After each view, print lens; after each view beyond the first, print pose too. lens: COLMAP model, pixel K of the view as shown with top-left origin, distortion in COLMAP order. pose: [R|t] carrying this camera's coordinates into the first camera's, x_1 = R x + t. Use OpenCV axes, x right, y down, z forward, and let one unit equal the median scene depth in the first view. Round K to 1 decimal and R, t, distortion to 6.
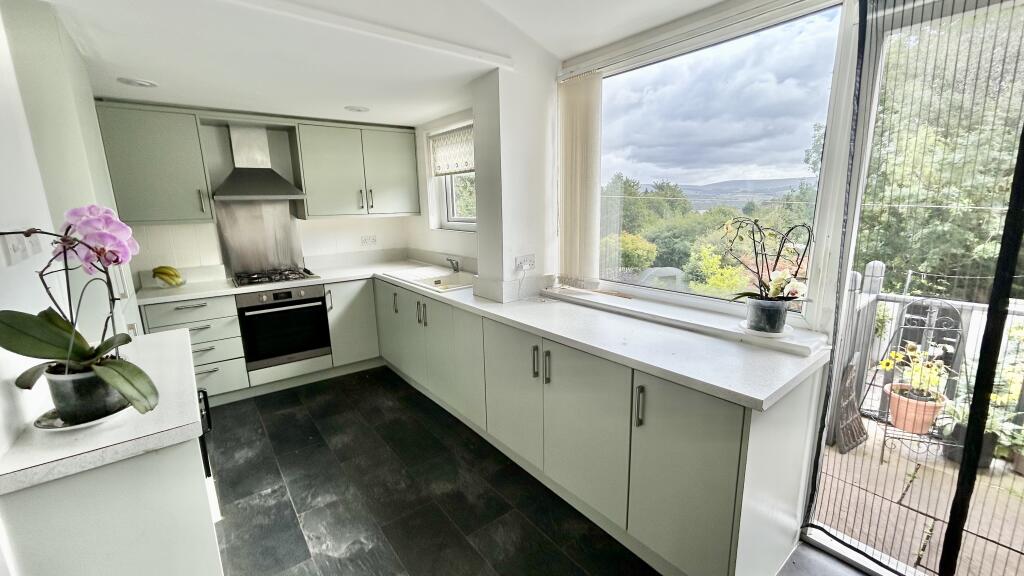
lens RADIAL K [[414.9, 0, 512.0], [0, 414.9, 288.0], [0, 0, 1]] dist [0.000693, 0.000039]
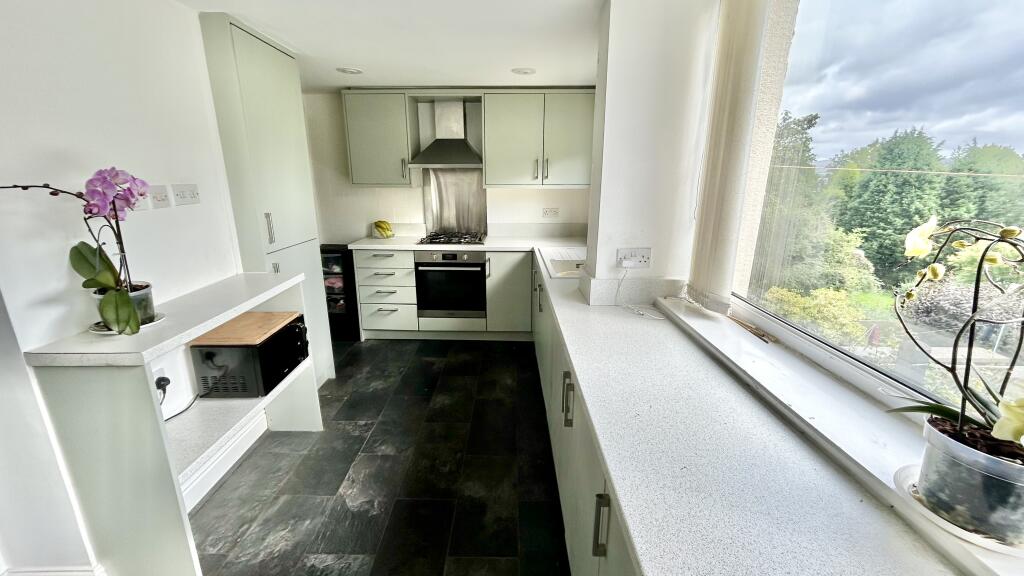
lens RADIAL K [[414.9, 0, 512.0], [0, 414.9, 288.0], [0, 0, 1]] dist [0.000693, 0.000039]
pose [[0.787660, 0.181510, -0.588766, 0.250313], [-0.142523, 0.983378, 0.112496, -0.049746], [0.599398, -0.004696, 0.800437, 0.227060]]
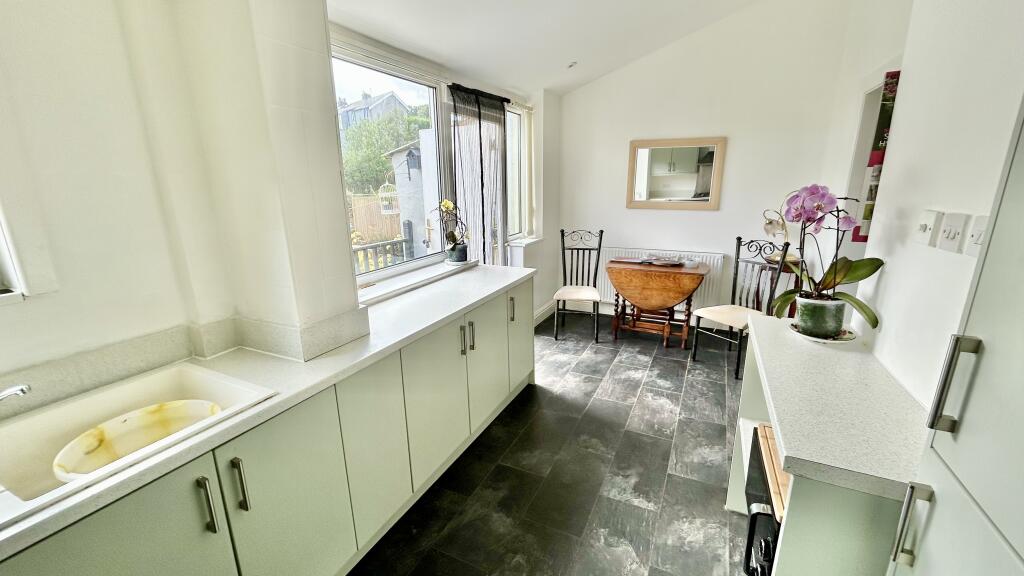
lens RADIAL K [[414.9, 0, 512.0], [0, 414.9, 288.0], [0, 0, 1]] dist [0.000693, 0.000039]
pose [[-0.435512, -0.199291, 0.877845, -0.597693], [0.202965, 0.928335, 0.311447, -0.168841], [-0.877003, 0.313811, -0.363852, 0.809015]]
